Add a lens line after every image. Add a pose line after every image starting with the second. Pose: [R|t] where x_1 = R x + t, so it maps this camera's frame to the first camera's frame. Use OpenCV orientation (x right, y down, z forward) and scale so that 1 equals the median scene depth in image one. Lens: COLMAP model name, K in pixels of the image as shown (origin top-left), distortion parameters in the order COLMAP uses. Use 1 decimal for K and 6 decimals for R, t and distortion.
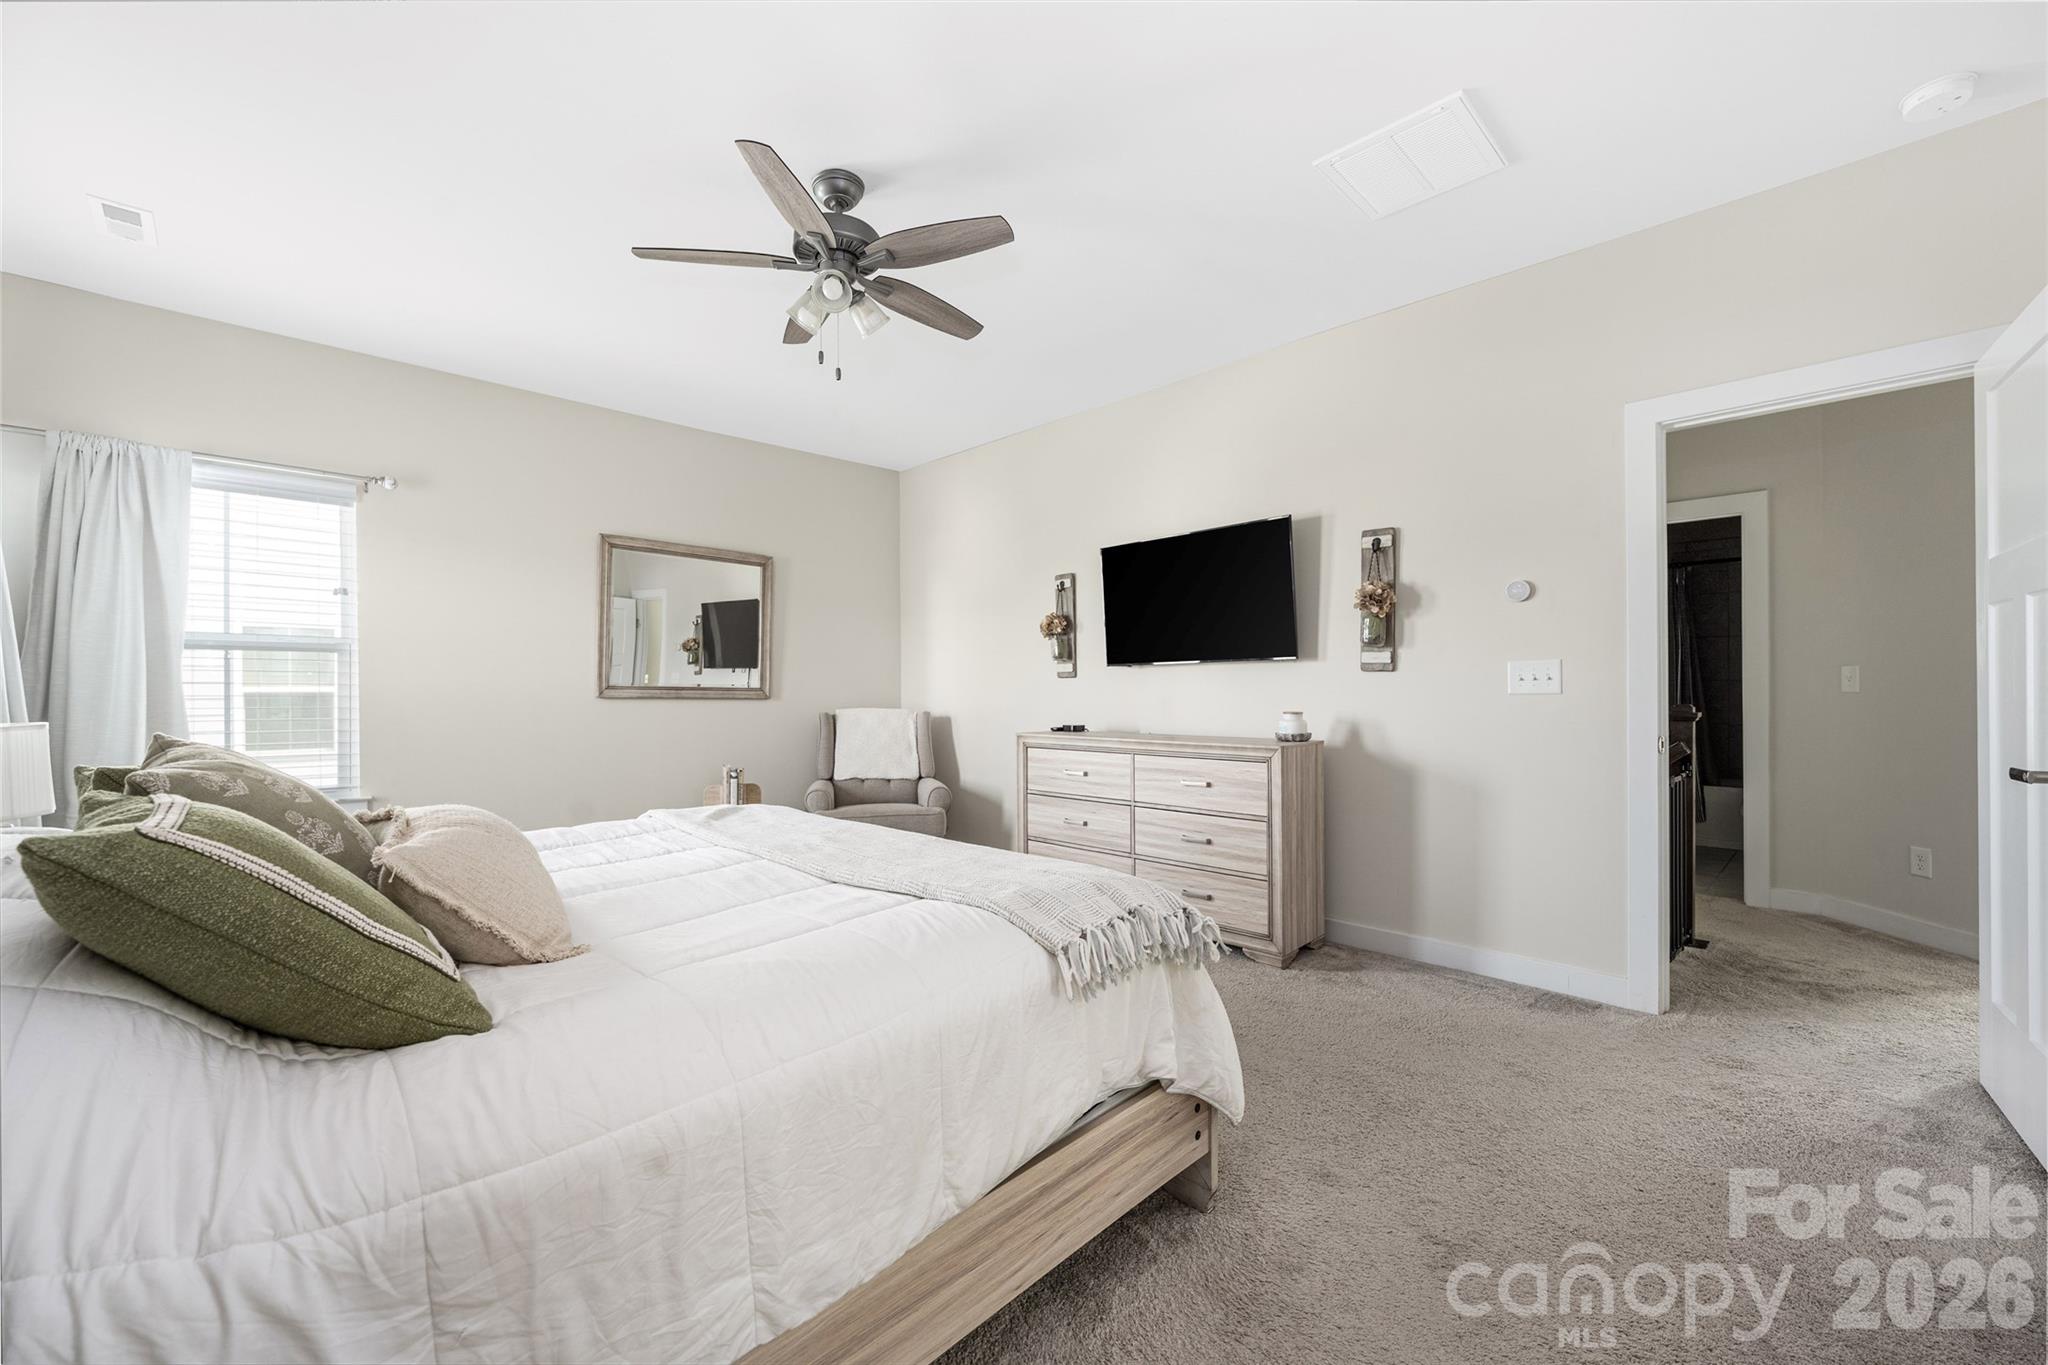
lens RADIAL K [[824.4, 0, 1019.6], [0, 824.4, 682.6], [0, 0, 1]] dist [-0.007401, 0.000631]
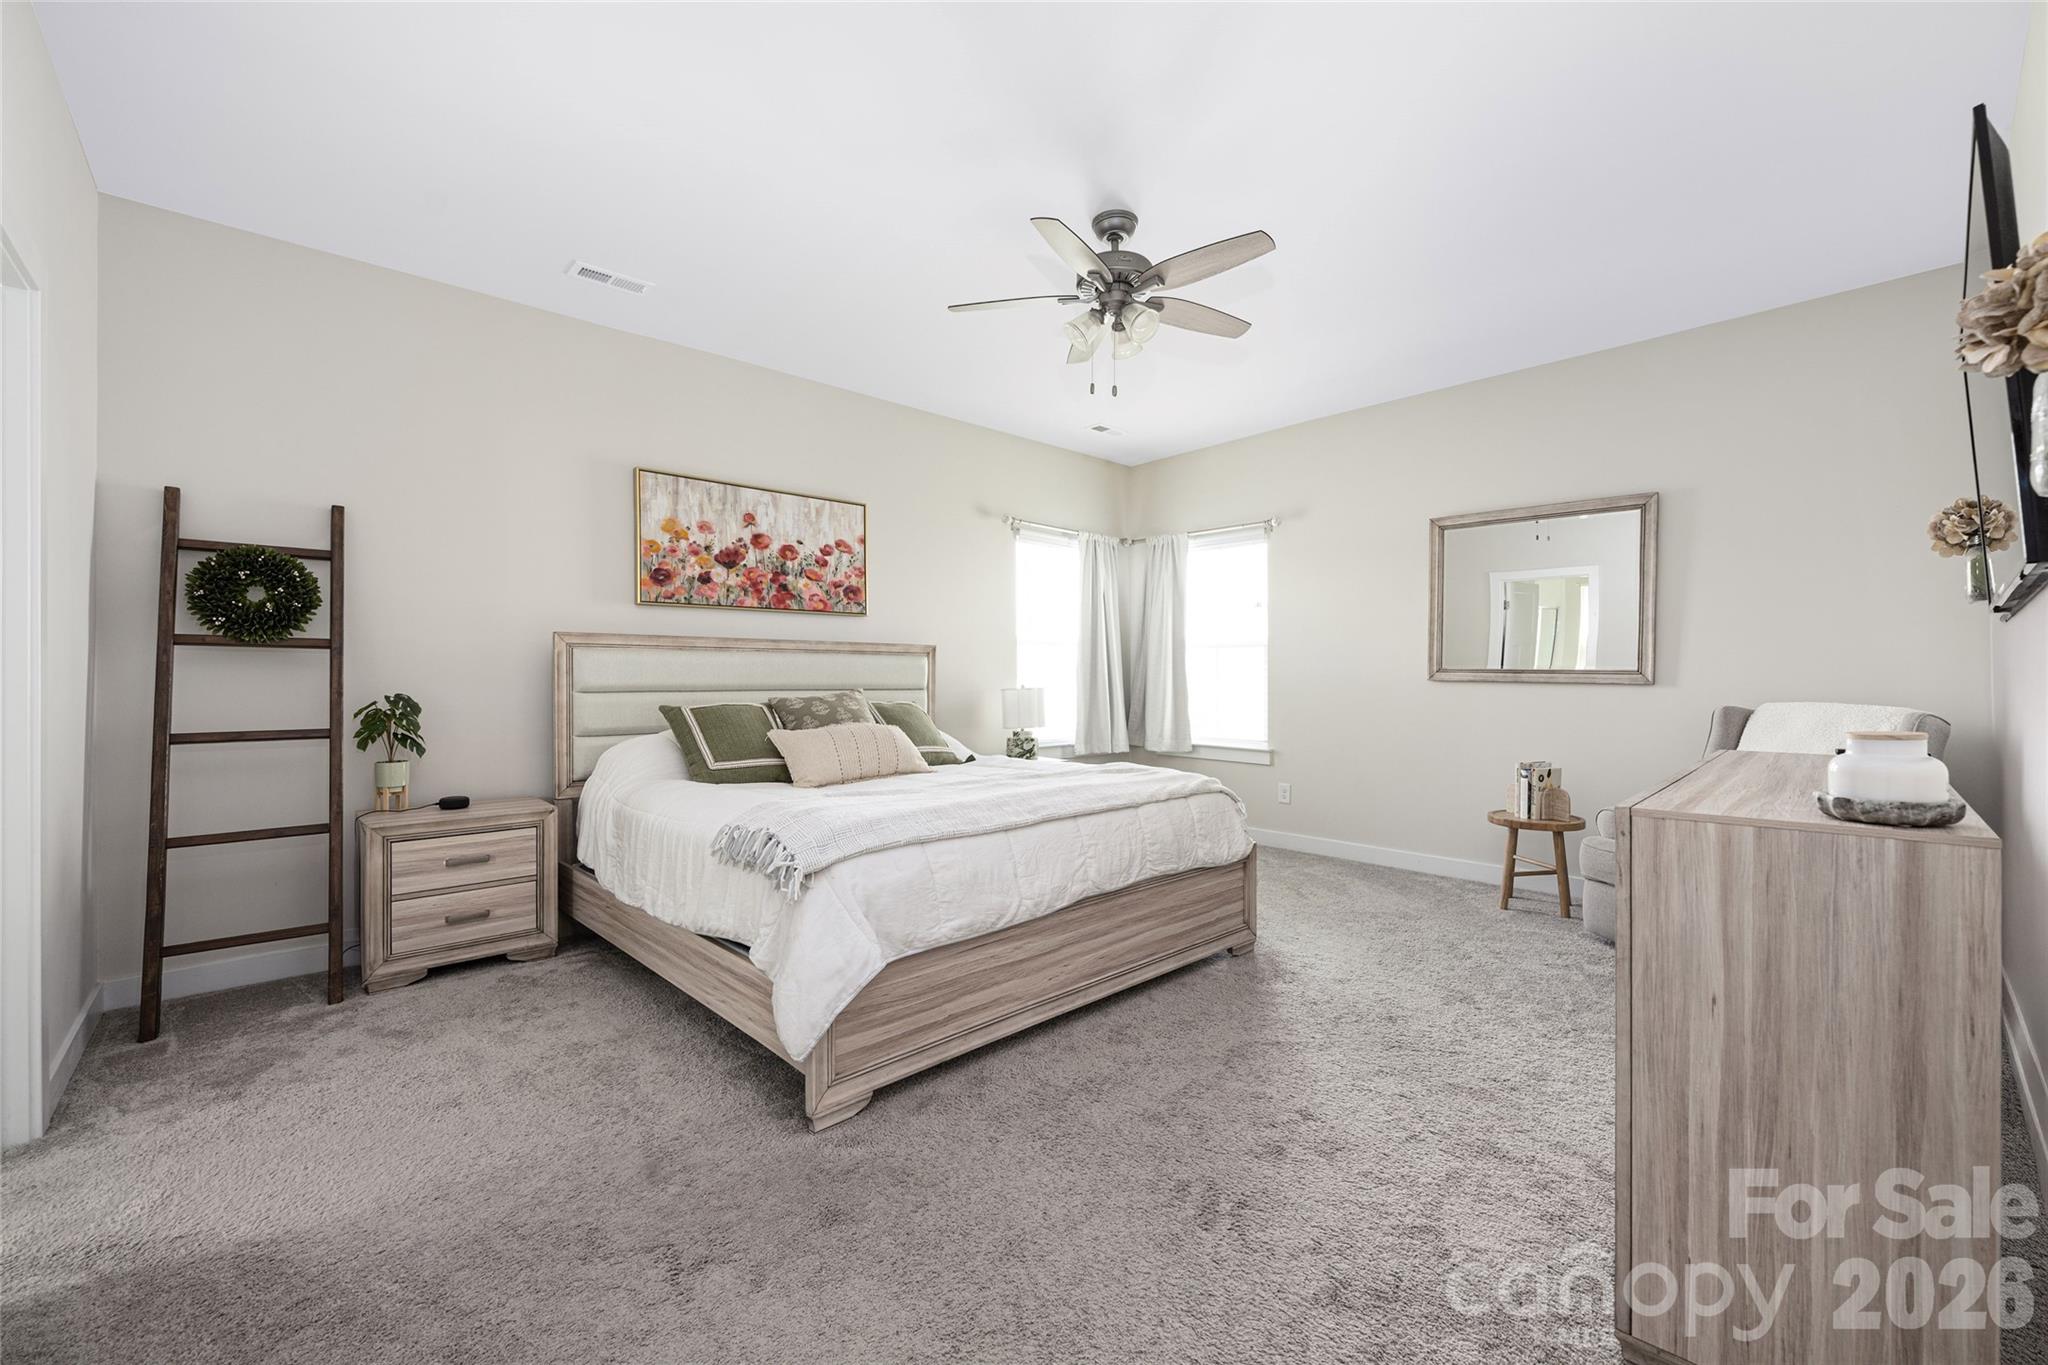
lens RADIAL K [[824.4, 0, 1019.6], [0, 824.4, 682.6], [0, 0, 1]] dist [-0.007401, 0.000631]
pose [[-0.040813, 0.012612, -0.999087, 0.535644], [0.004022, 0.999914, 0.012458, 0.007095], [0.999159, -0.003510, -0.040860, 0.530134]]
